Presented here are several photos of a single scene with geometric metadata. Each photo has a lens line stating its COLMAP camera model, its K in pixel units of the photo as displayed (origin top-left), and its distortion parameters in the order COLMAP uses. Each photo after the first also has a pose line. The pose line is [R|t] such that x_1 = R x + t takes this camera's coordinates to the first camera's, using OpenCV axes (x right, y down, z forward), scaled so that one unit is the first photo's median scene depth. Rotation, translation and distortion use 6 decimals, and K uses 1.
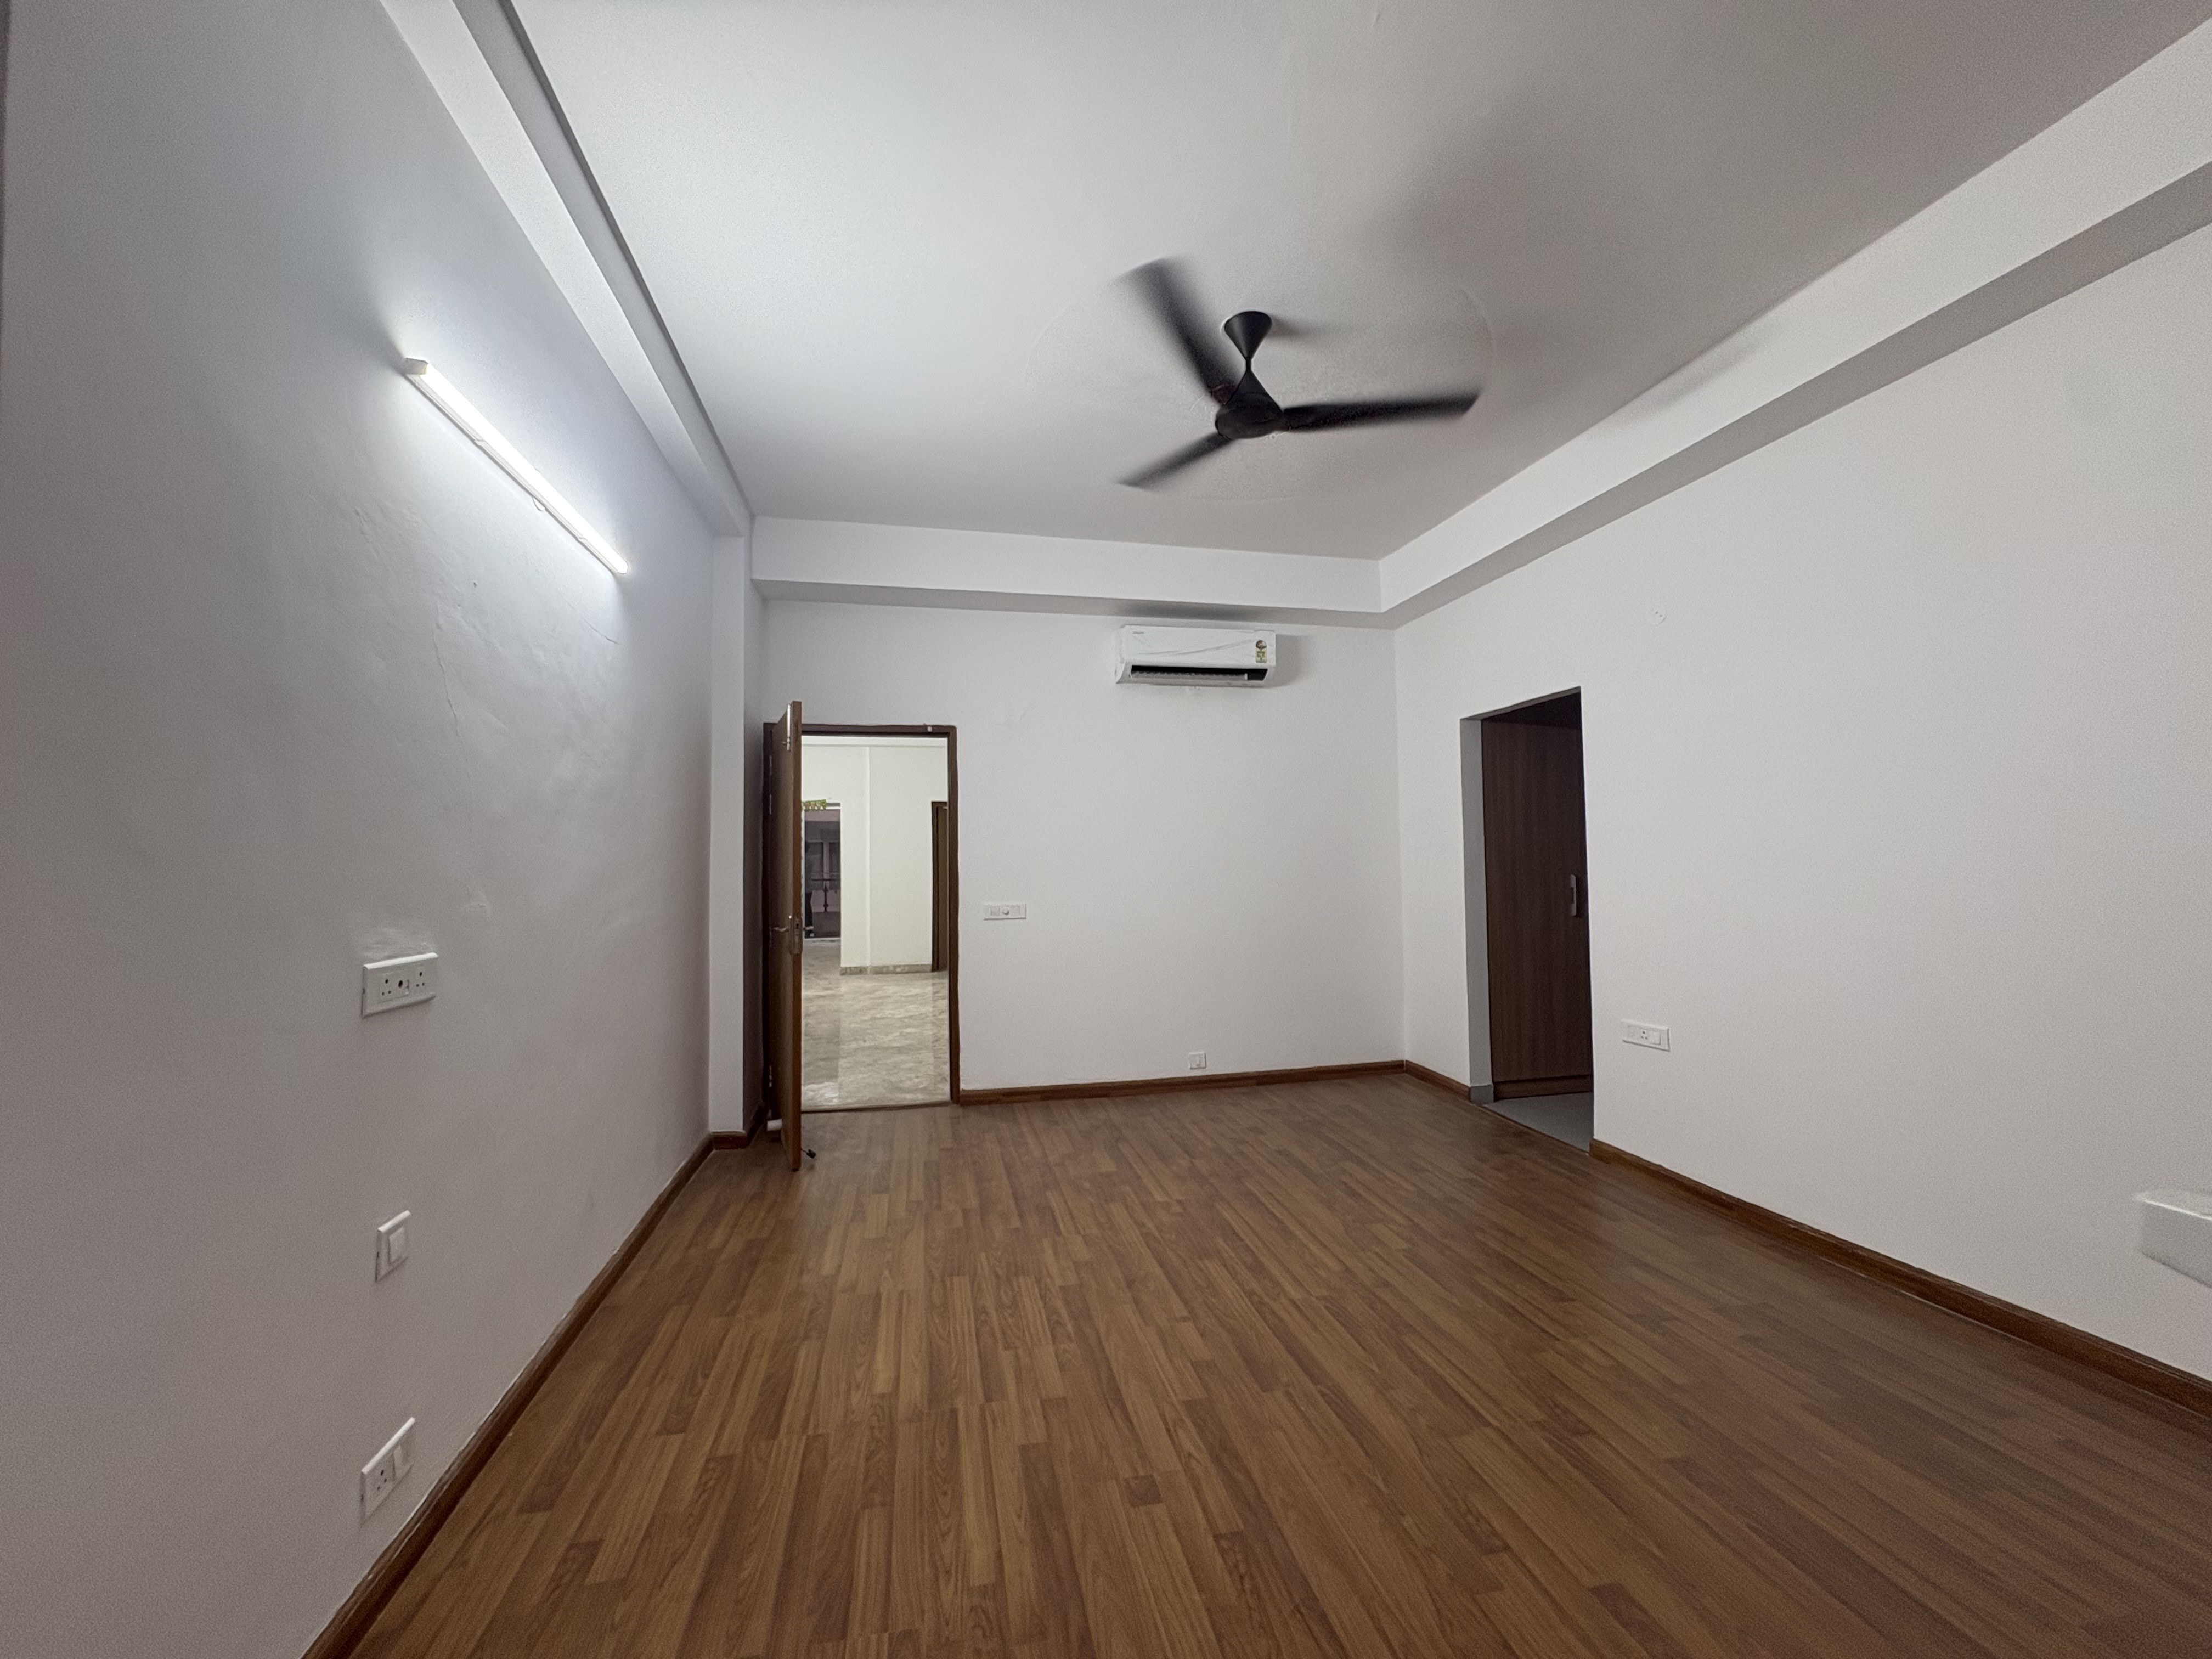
lens RADIAL K [[887.6, 0, 1107.0], [0, 887.6, 833.1], [0, 0, 1]] dist [0.001770, 0.000283]
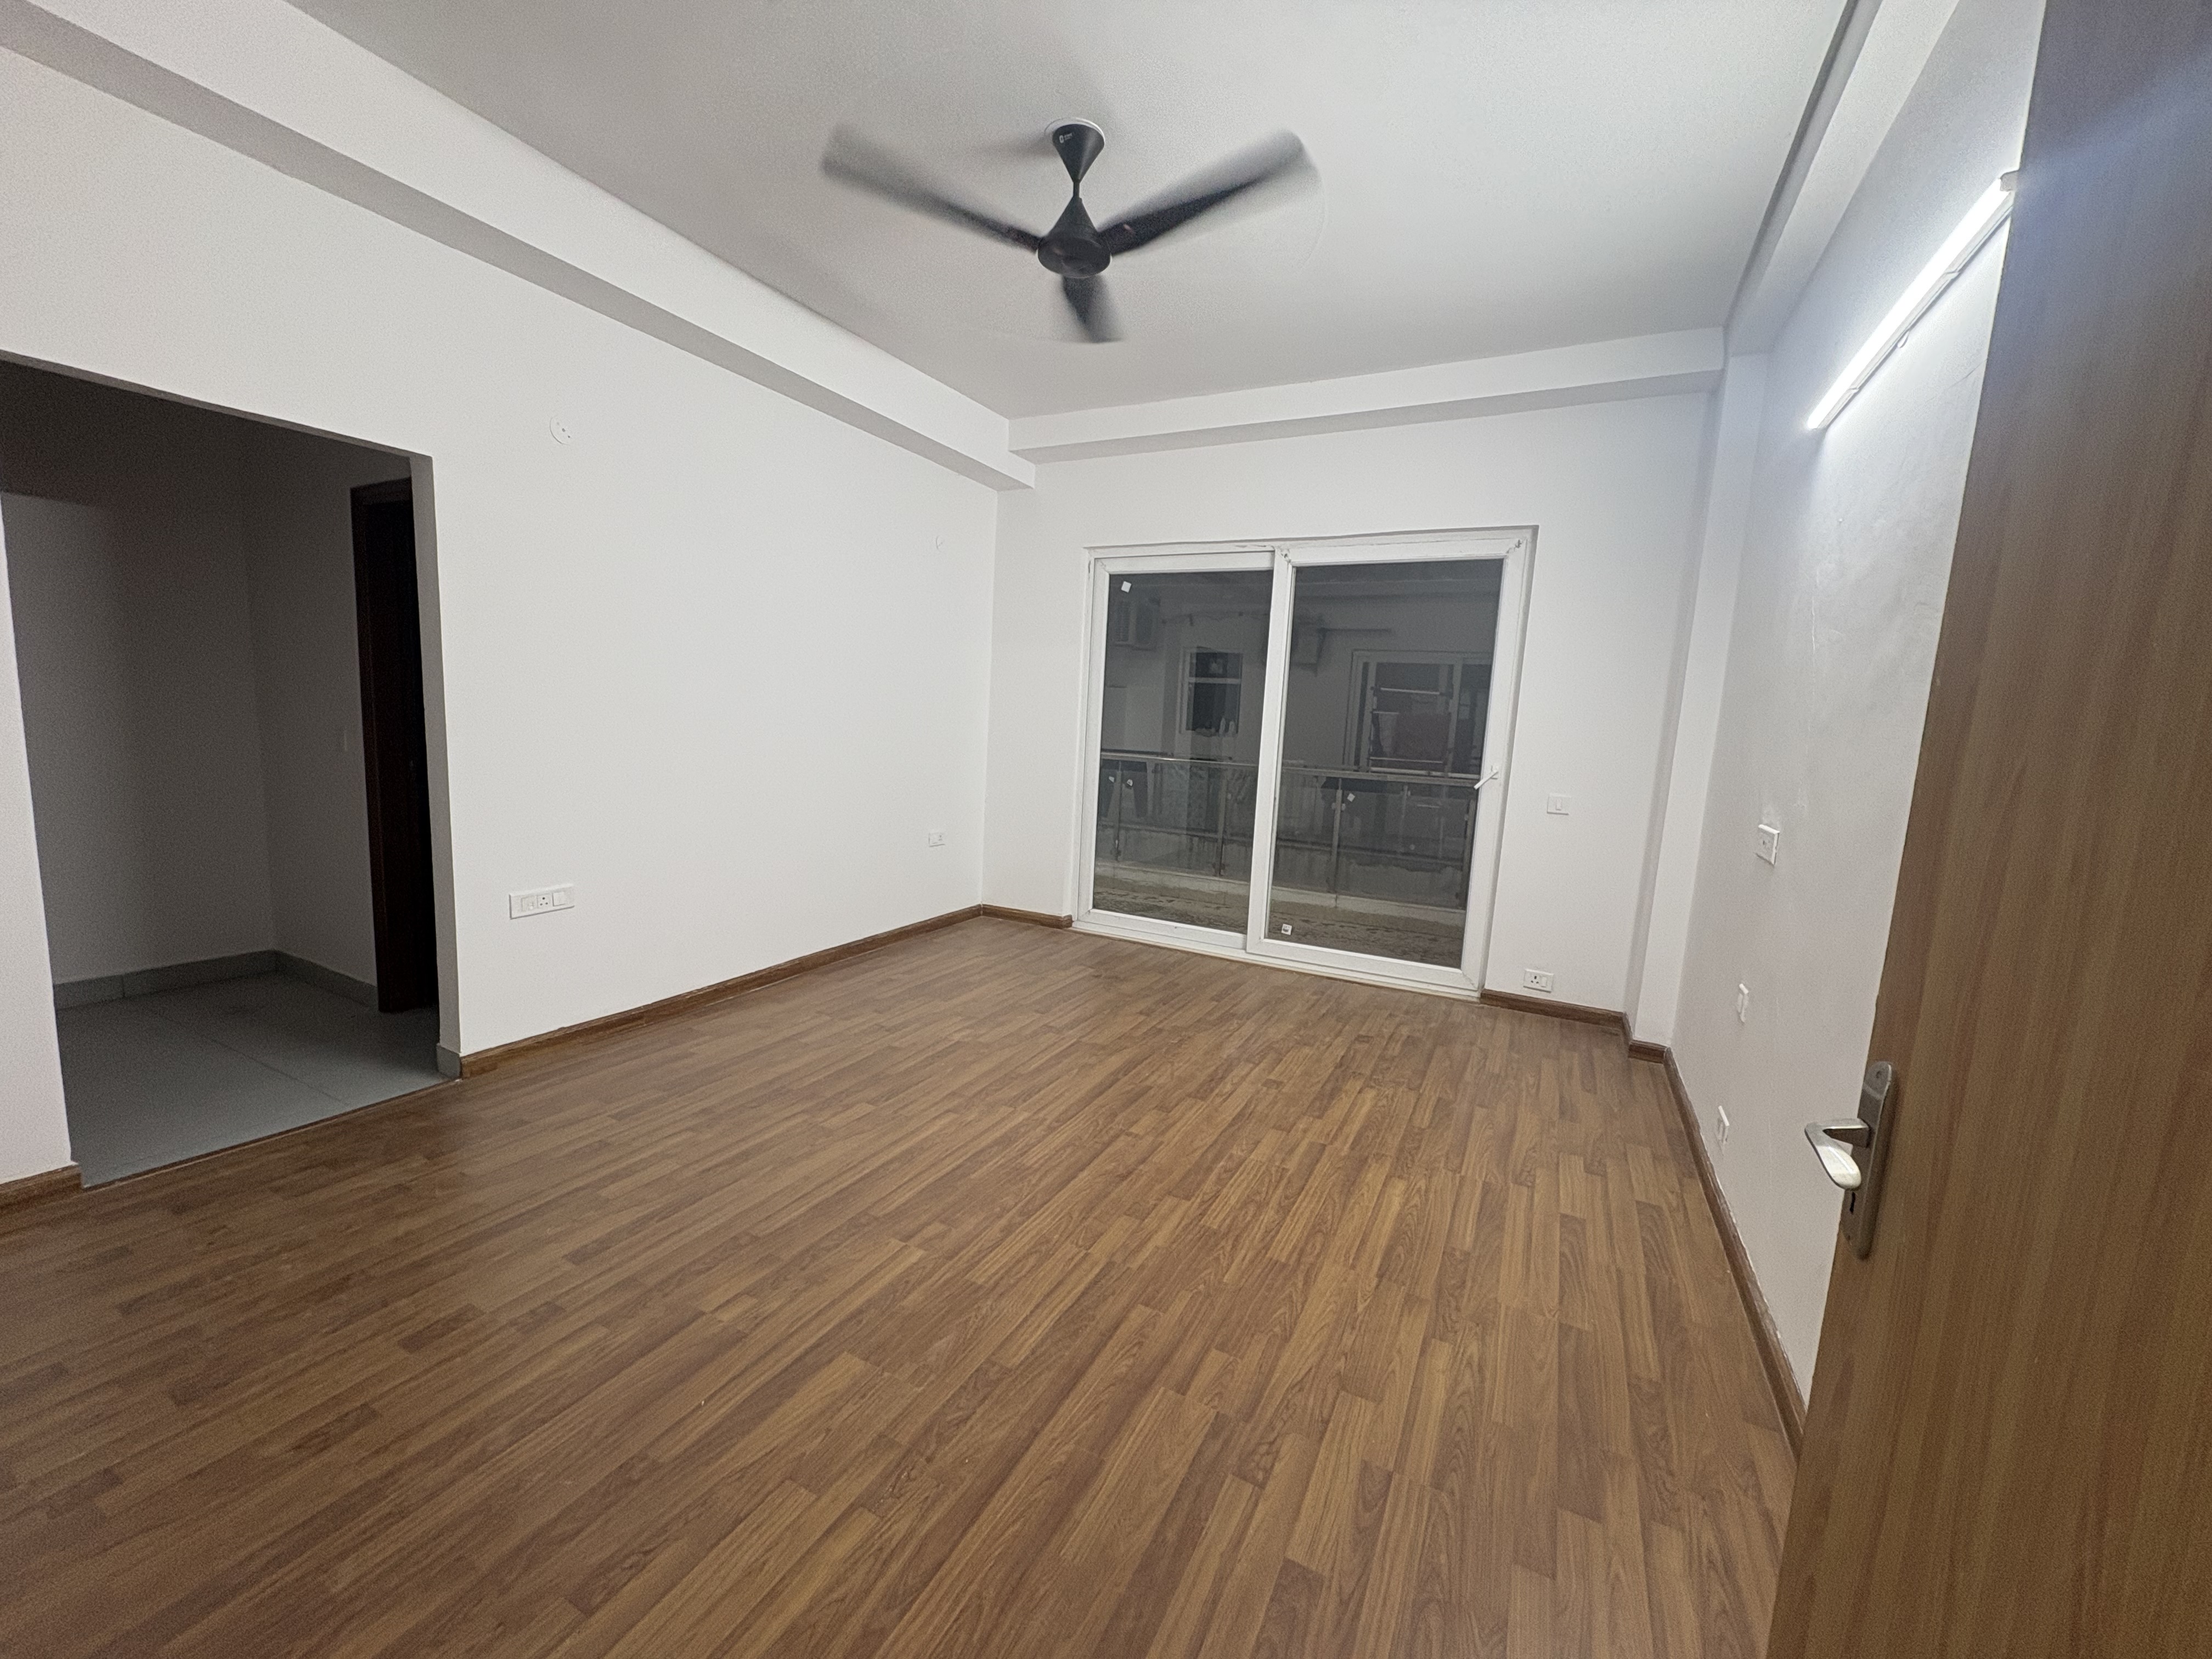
lens RADIAL K [[887.6, 0, 1106.0], [0, 887.6, 830.8], [0, 0, 1]] dist [0.001770, 0.000283]
pose [[-0.778266, -0.107527, 0.618660, -0.534190], [-0.063669, 0.993665, 0.092610, 0.049141], [-0.624699, 0.032685, -0.780181, 1.821007]]
